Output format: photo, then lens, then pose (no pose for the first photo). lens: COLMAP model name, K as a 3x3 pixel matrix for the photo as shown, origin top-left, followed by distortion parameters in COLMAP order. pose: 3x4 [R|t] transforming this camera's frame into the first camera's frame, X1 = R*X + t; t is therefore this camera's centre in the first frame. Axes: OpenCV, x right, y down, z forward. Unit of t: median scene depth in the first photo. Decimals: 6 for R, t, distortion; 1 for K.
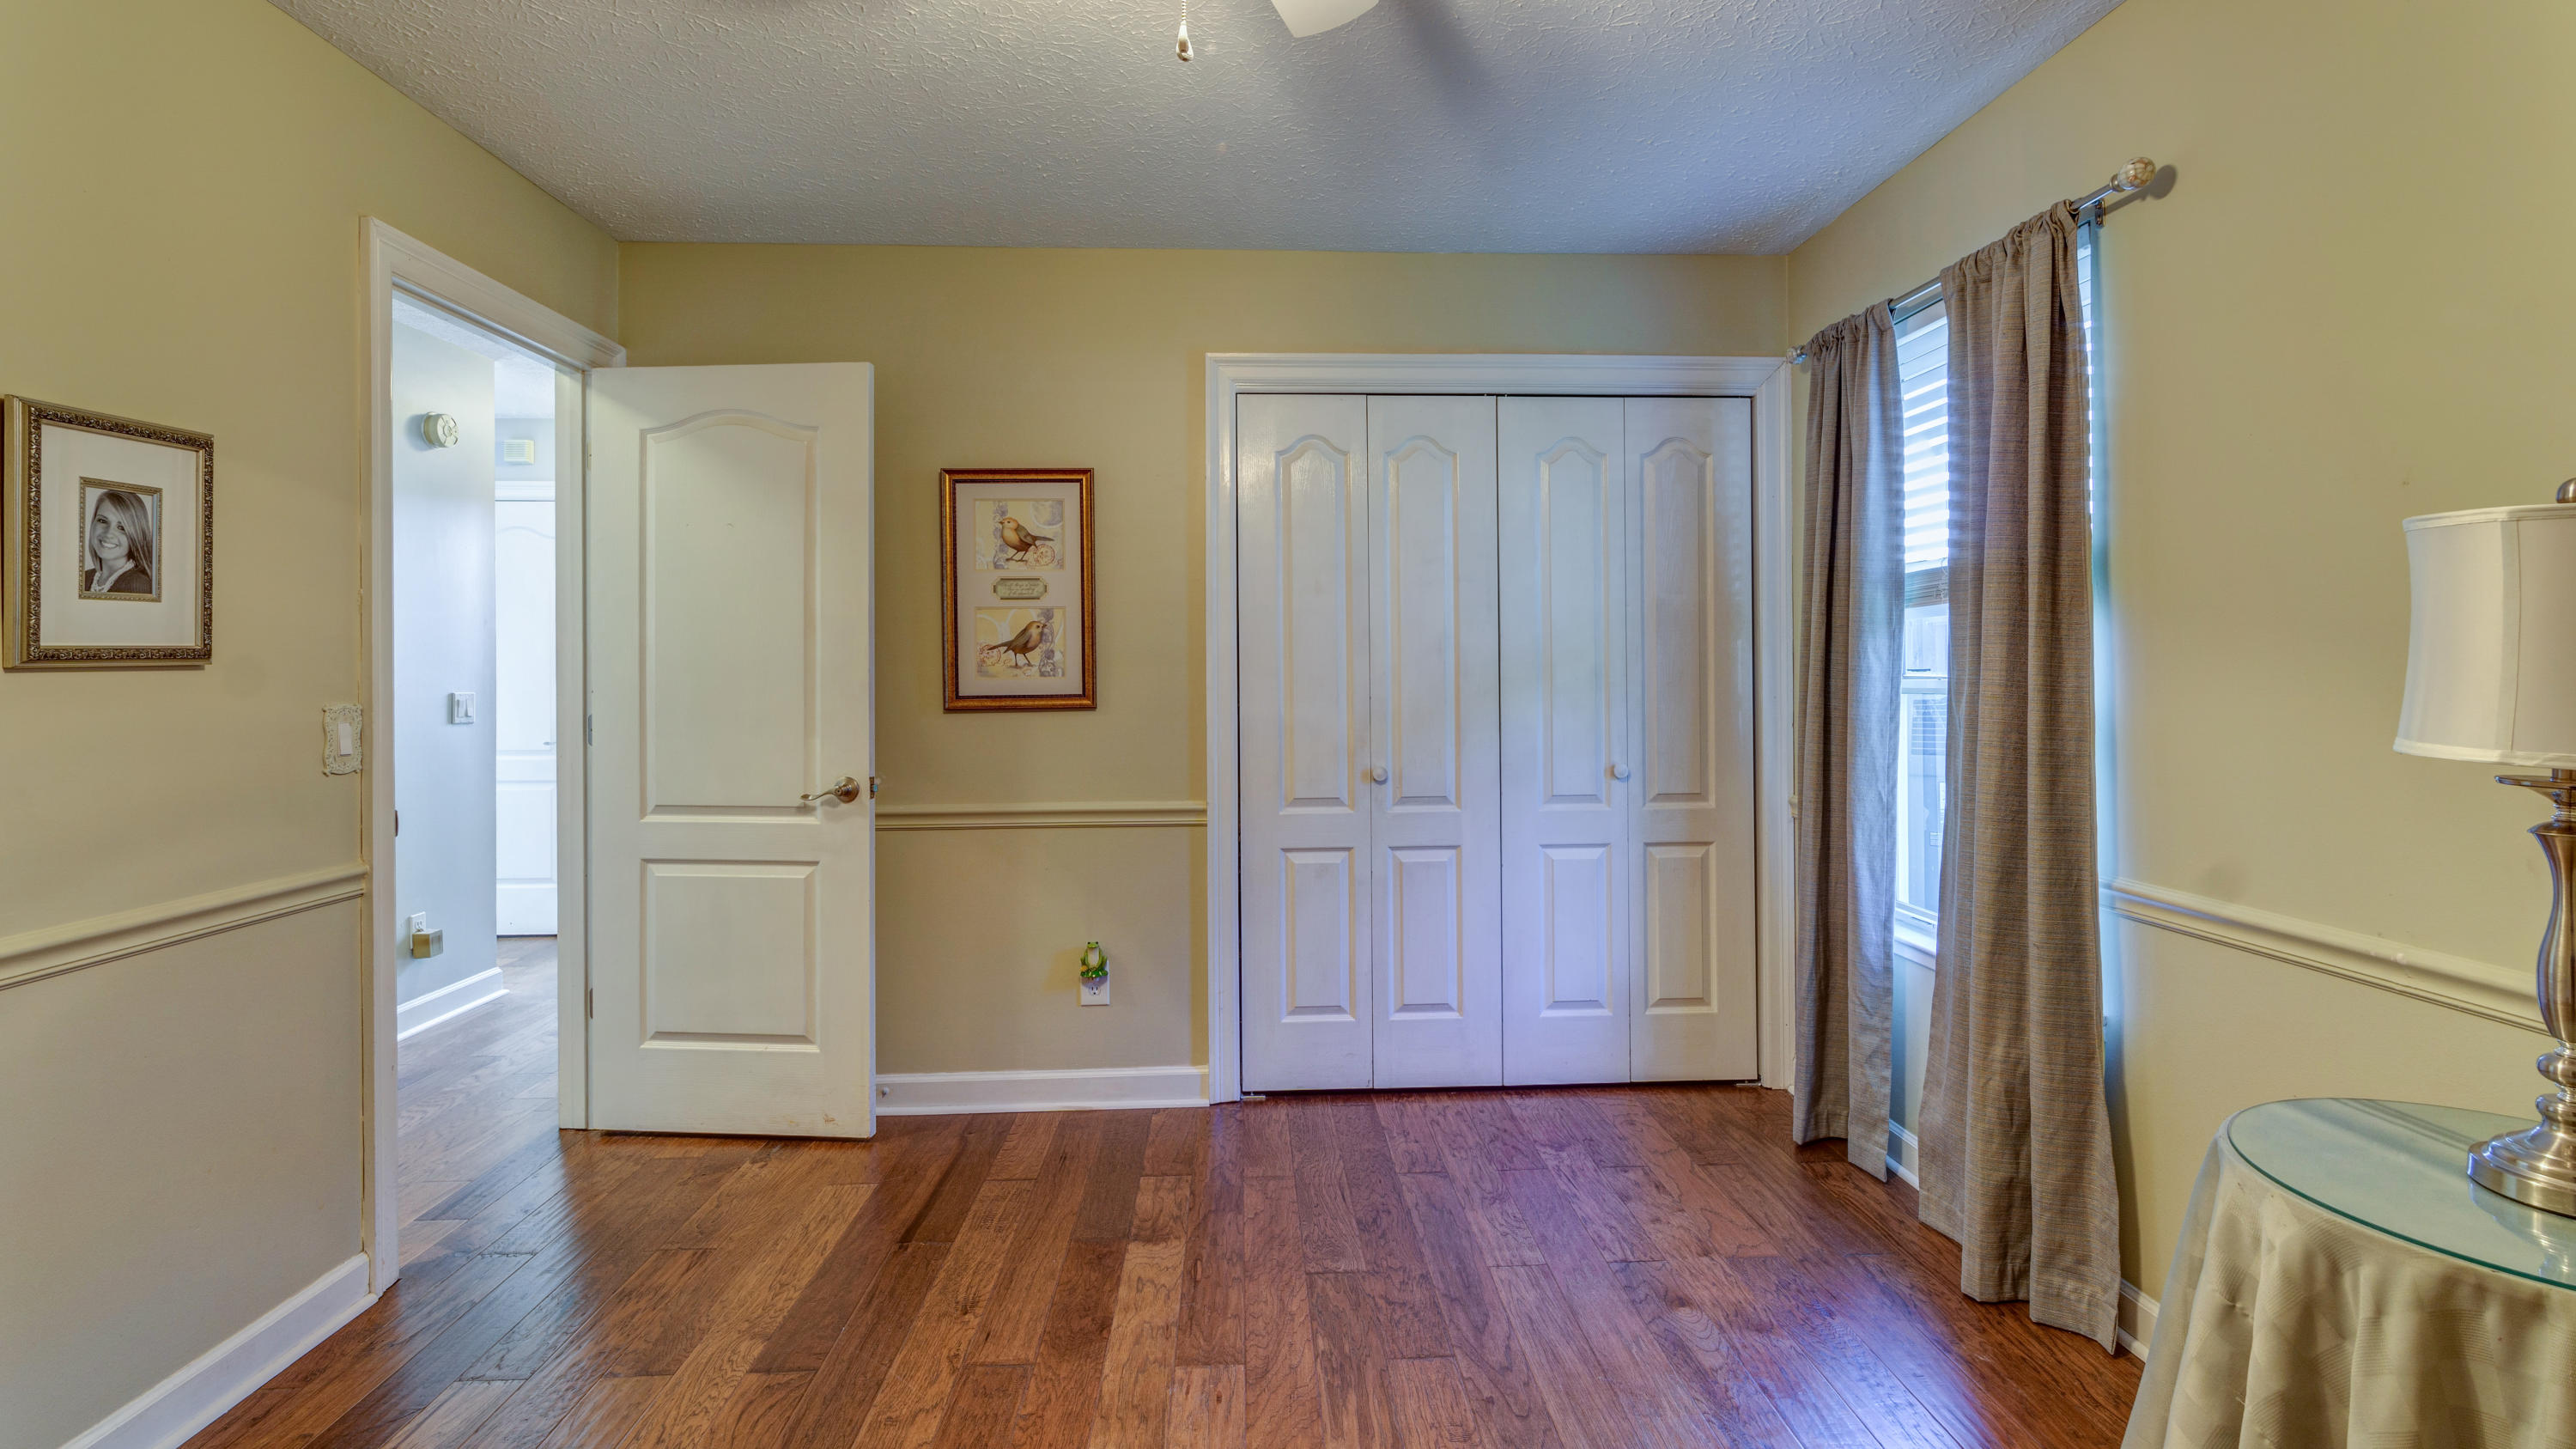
lens RADIAL K [[1138.5, 0, 1329.3], [0, 1138.5, 632.1], [0, 0, 1]] dist [-0.001834, -0.000190]
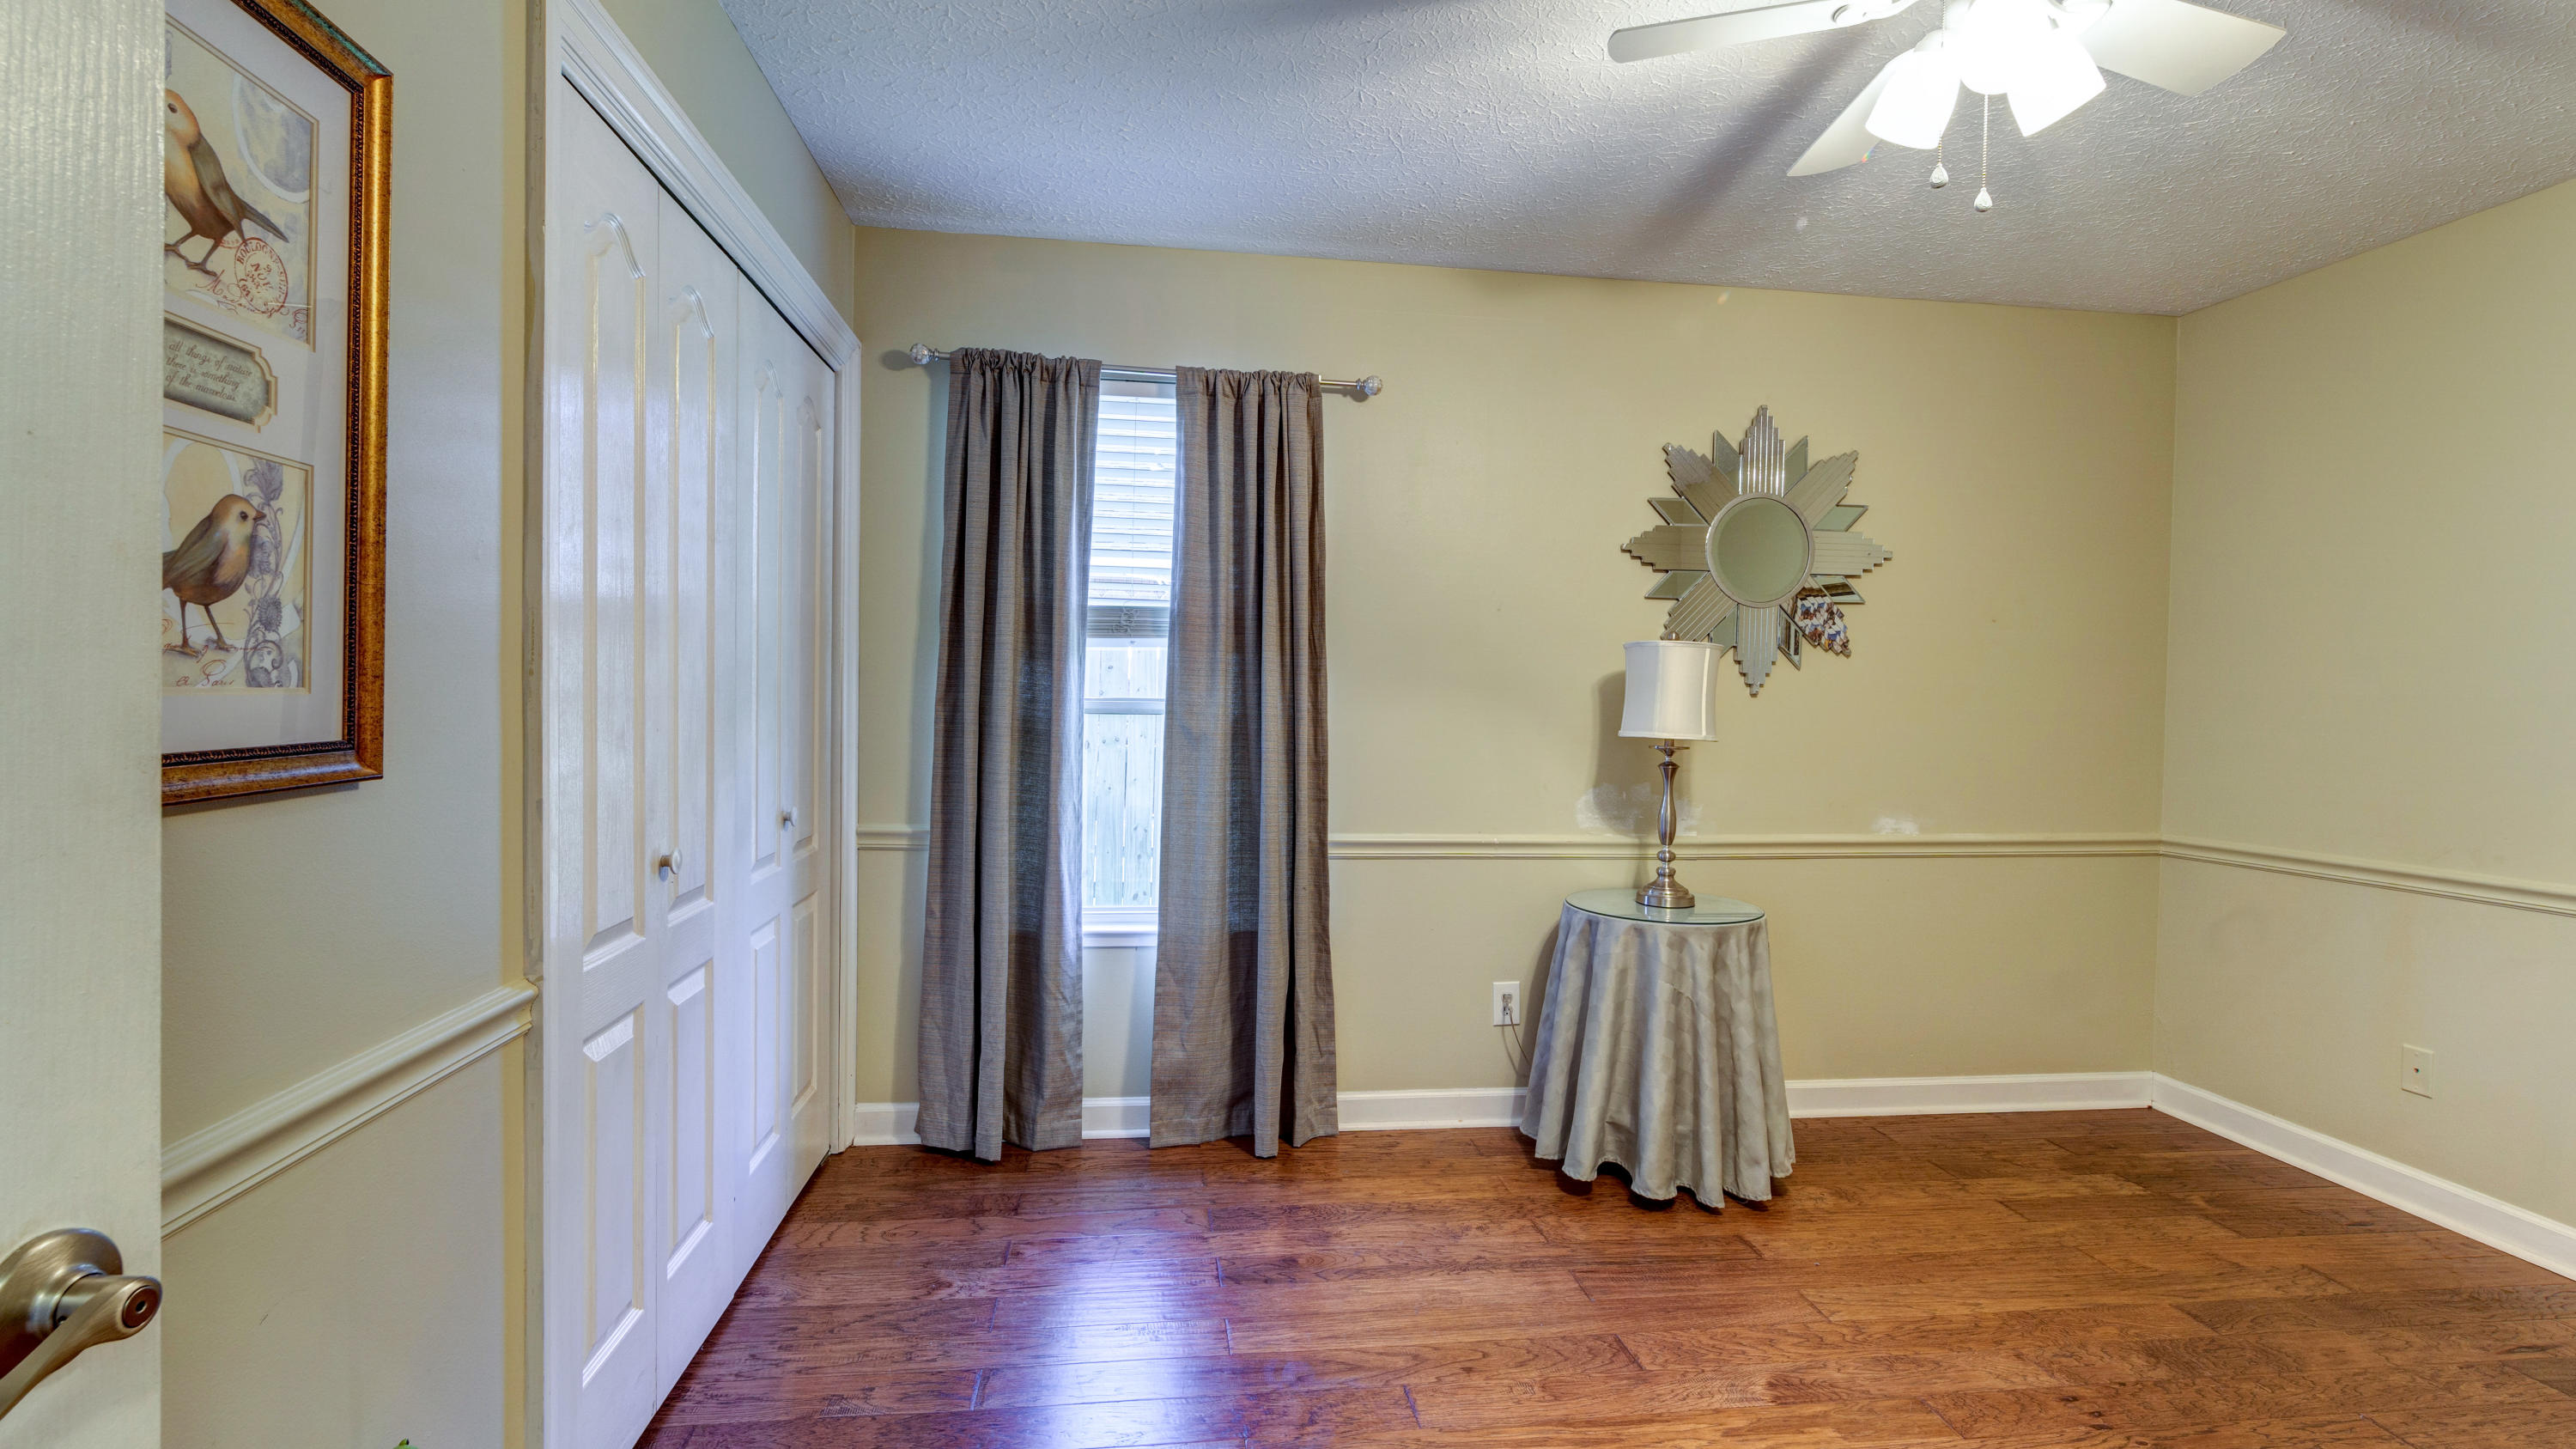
lens RADIAL K [[1167.2, 0, 1252.8], [0, 1167.2, 695.4], [0, 0, 1]] dist [-0.000989, -0.000162]
pose [[-0.037063, 0.003679, 0.999306, -0.566132], [-0.049256, 0.998771, -0.005504, 0.030198], [-0.998098, -0.049426, -0.036837, 0.751528]]
